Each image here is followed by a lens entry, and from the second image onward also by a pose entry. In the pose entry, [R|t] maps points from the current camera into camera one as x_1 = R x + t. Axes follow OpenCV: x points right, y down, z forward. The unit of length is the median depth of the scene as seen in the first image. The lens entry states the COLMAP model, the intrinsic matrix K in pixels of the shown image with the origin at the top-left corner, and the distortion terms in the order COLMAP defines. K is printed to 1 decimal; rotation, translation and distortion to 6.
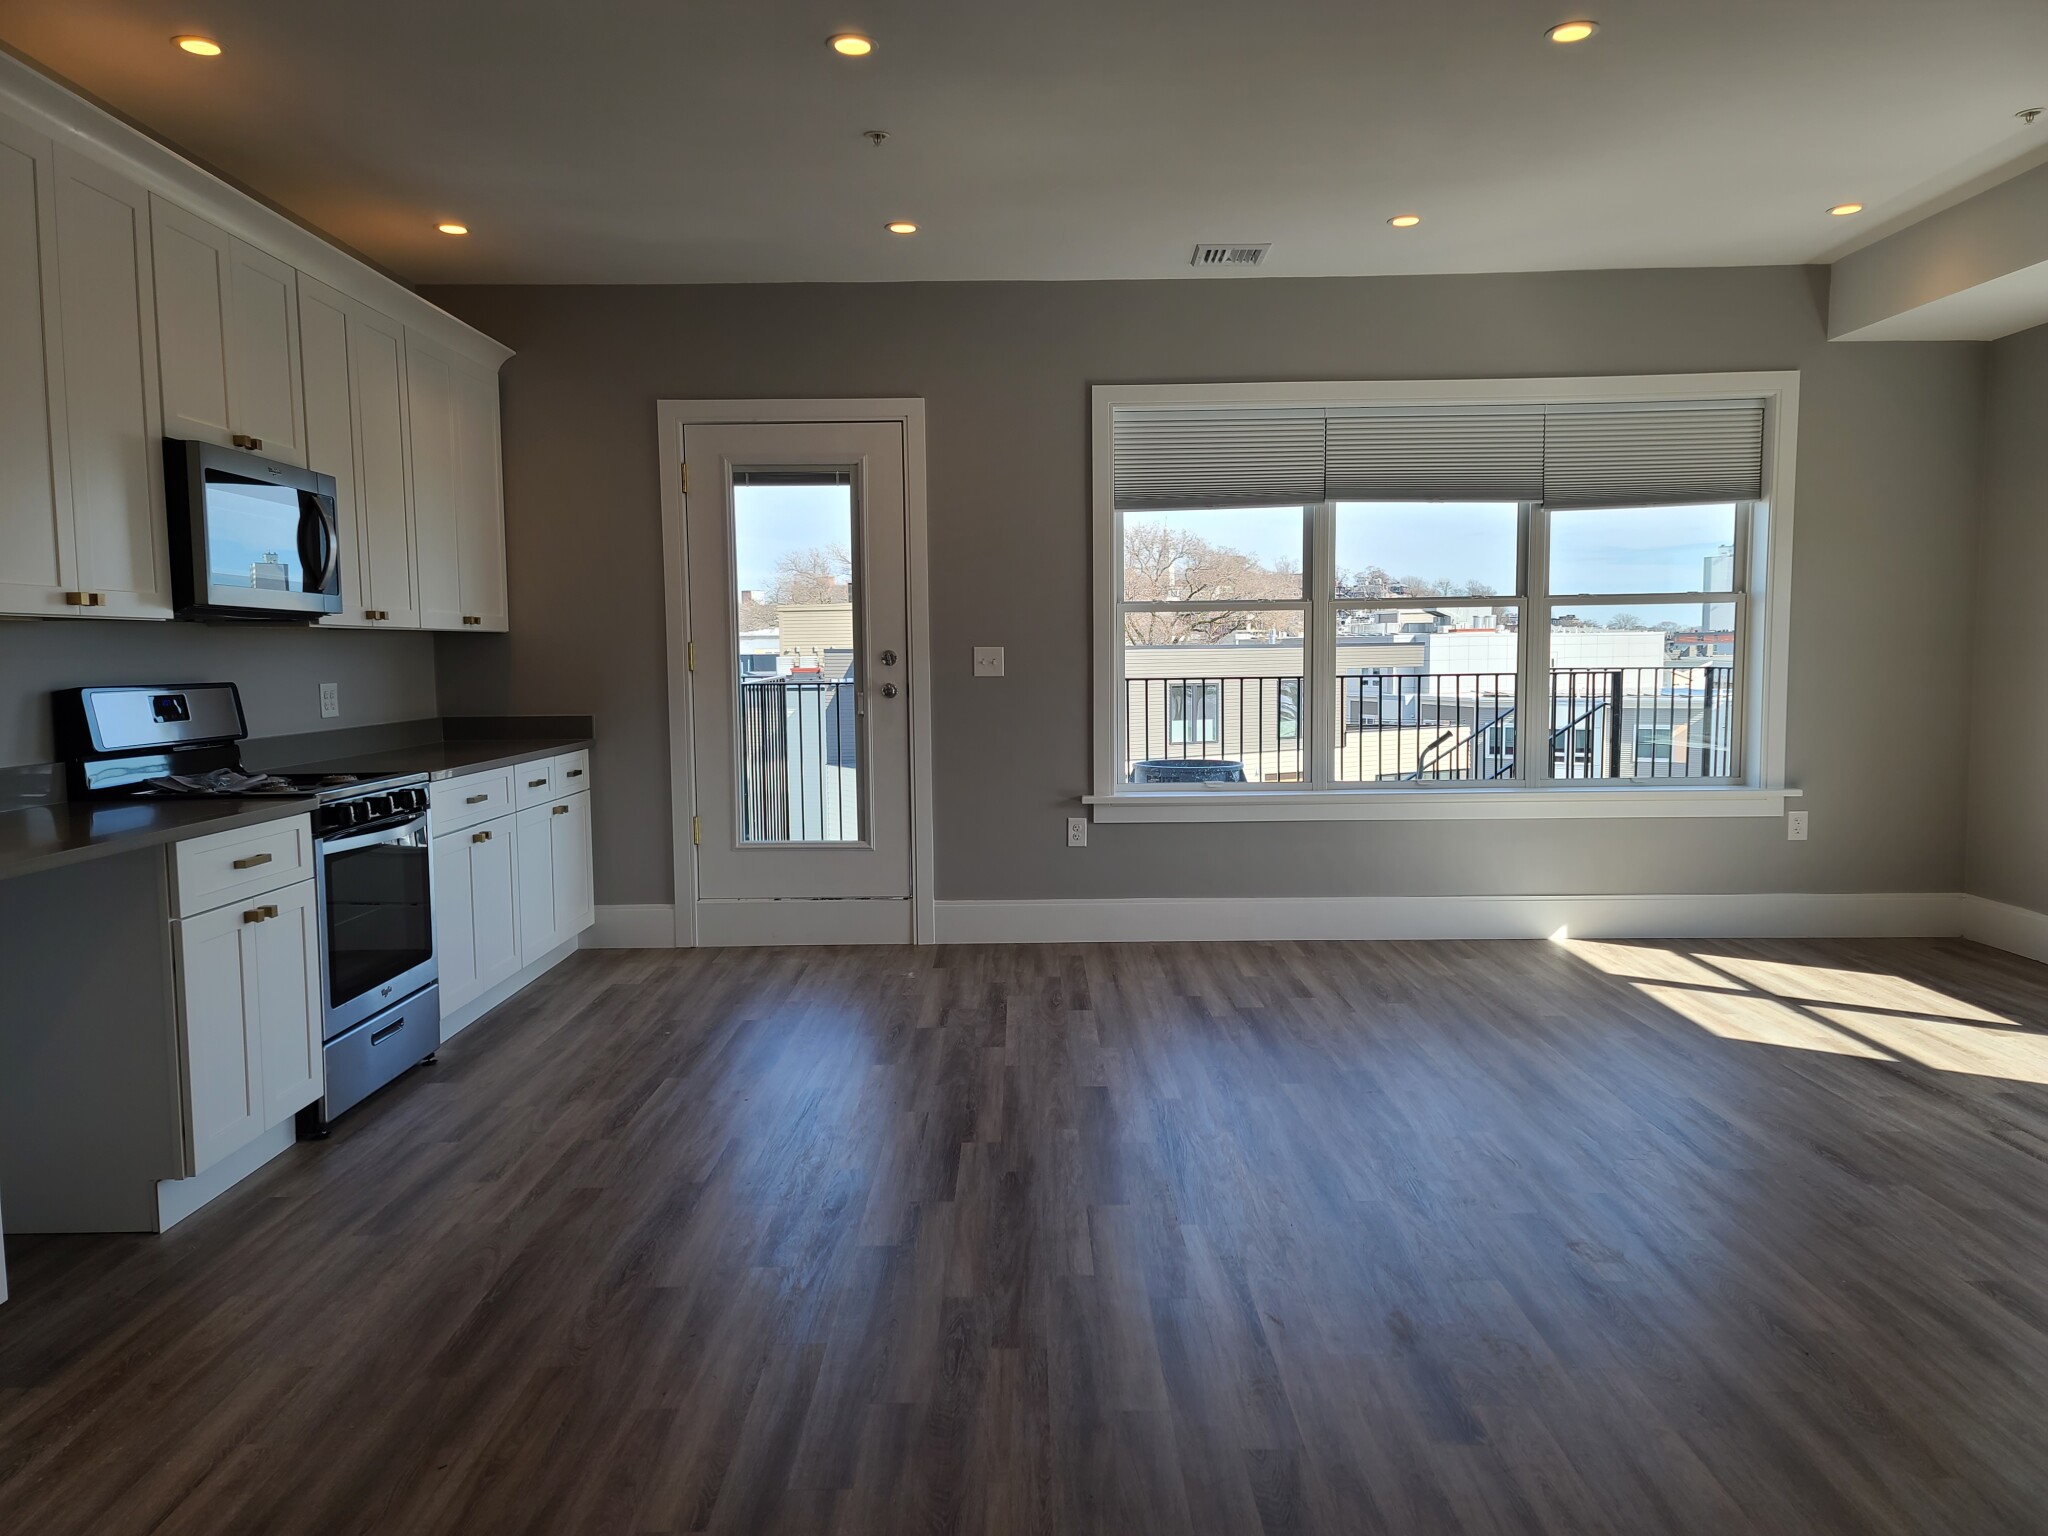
lens RADIAL K [[1487.7, 0, 1019.5], [0, 1487.7, 773.4], [0, 0, 1]] dist [0.087694, -0.067232]
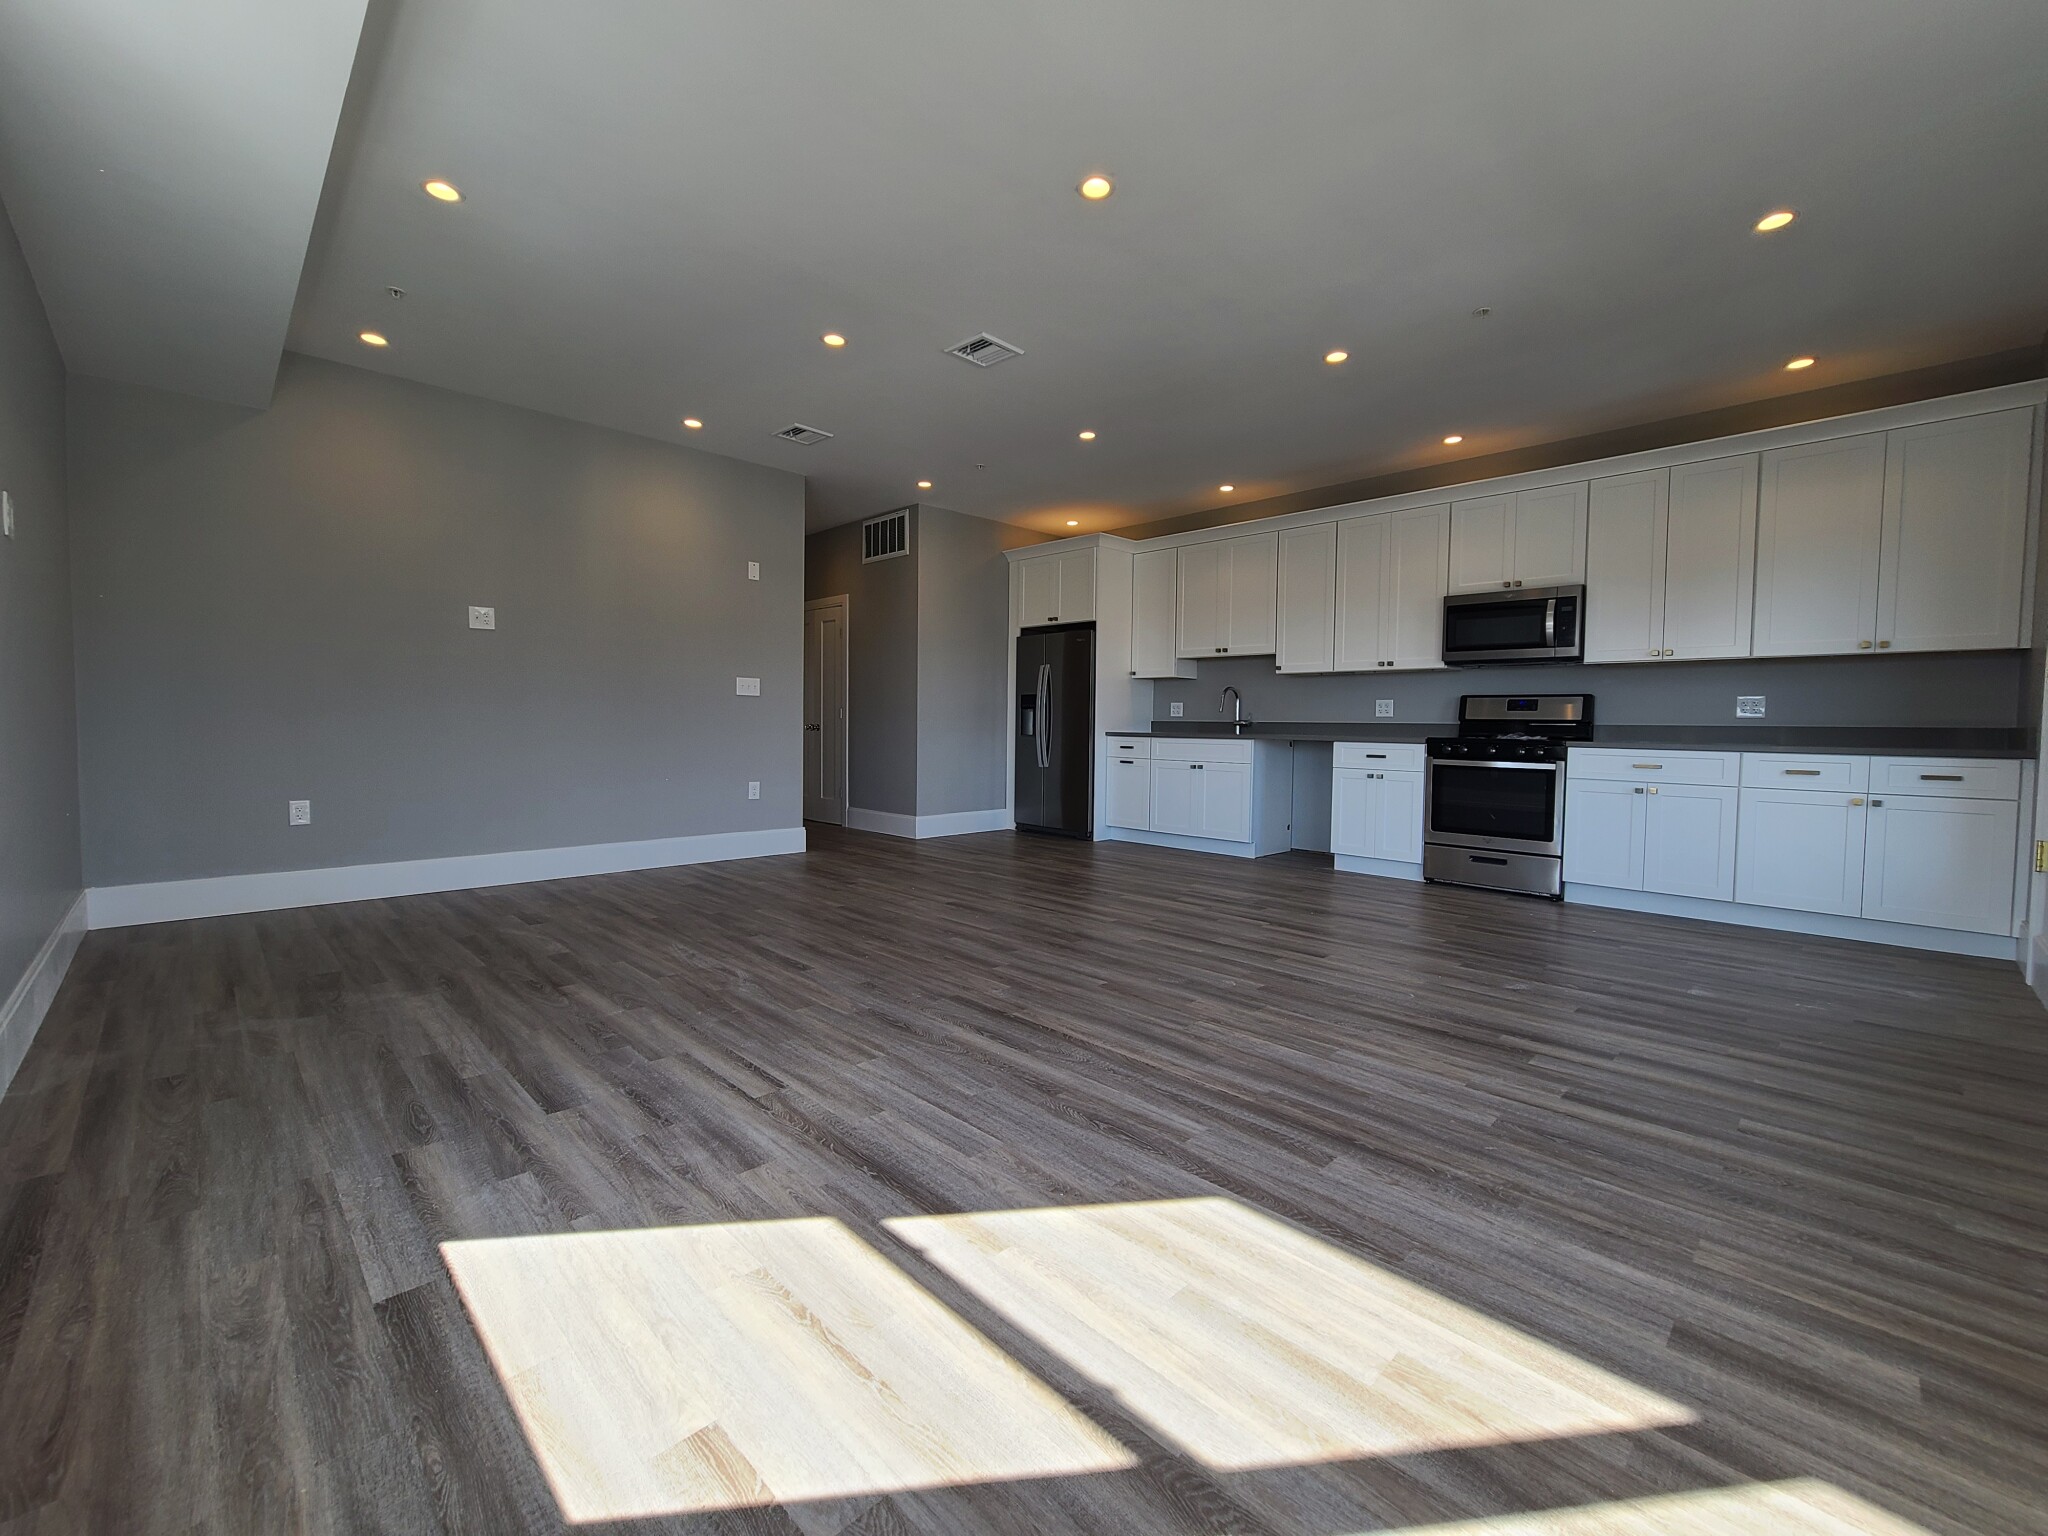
lens RADIAL K [[844.2, 0, 1041.3], [0, 844.2, 755.7], [0, 0, 1]] dist [0.002131, -0.002105]
pose [[-0.702493, 0.029438, -0.711082, 0.622837], [-0.065111, 0.992295, 0.105405, -0.040101], [0.708706, 0.120346, -0.695164, 1.018664]]
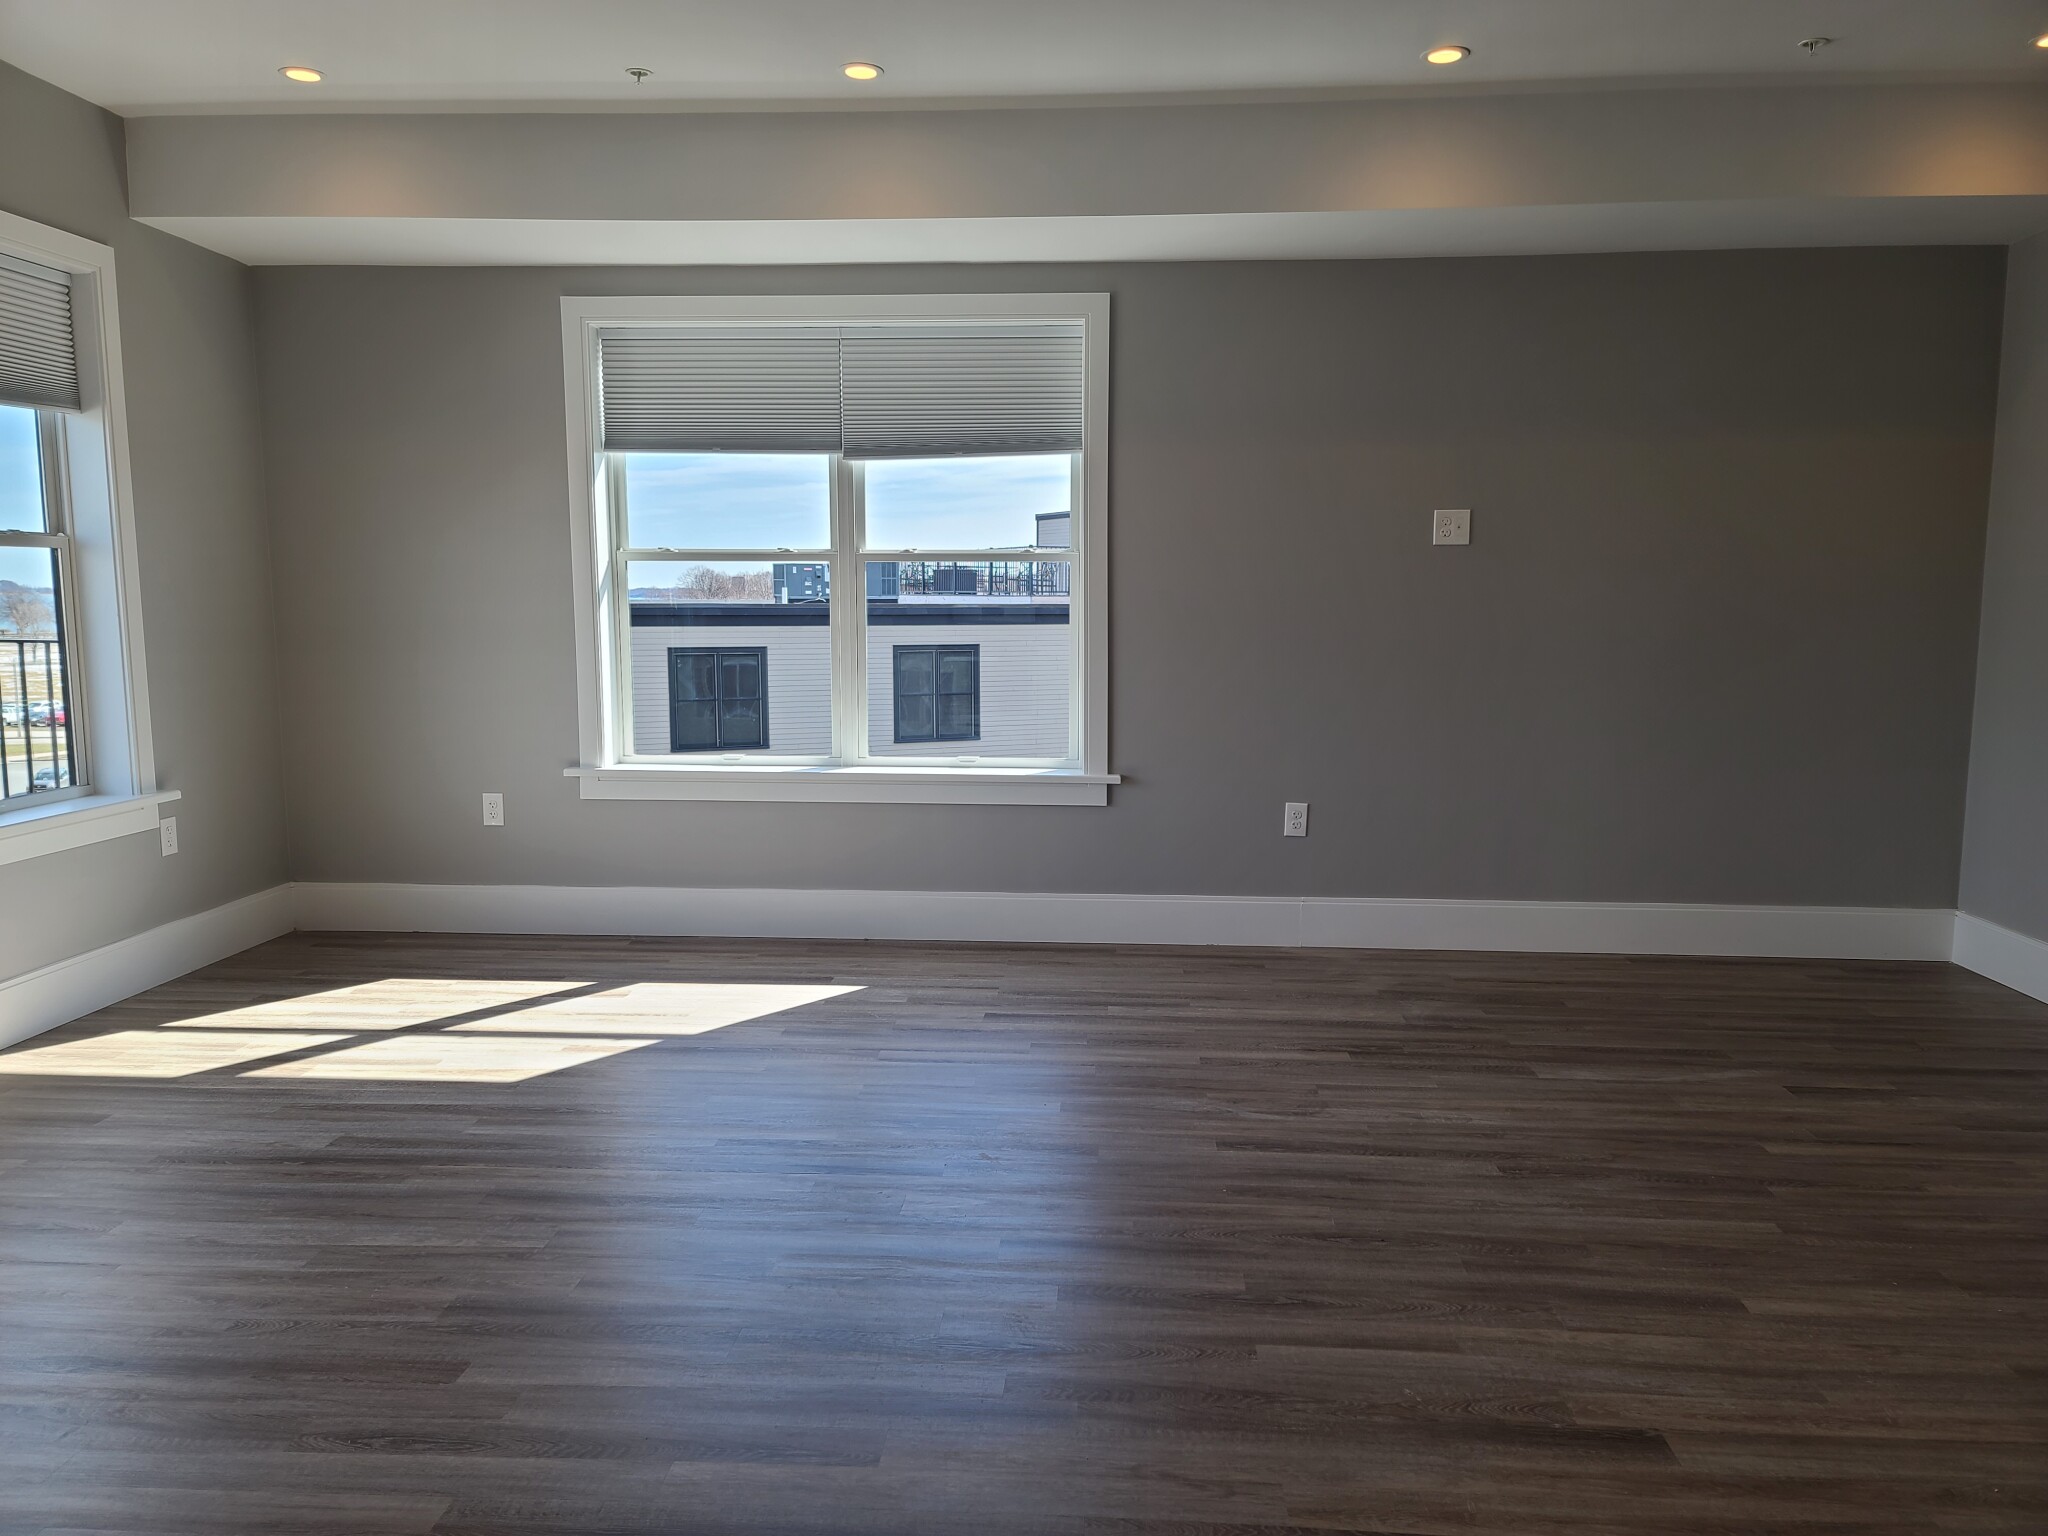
lens RADIAL K [[1487.7, 0, 1026.1], [0, 1487.7, 779.9], [0, 0, 1]] dist [0.087694, -0.067232]
pose [[0.059806, -0.113117, 0.991780, -0.270348], [0.082664, 0.990707, 0.108010, -0.048203], [-0.994781, 0.075525, 0.068601, 0.550552]]
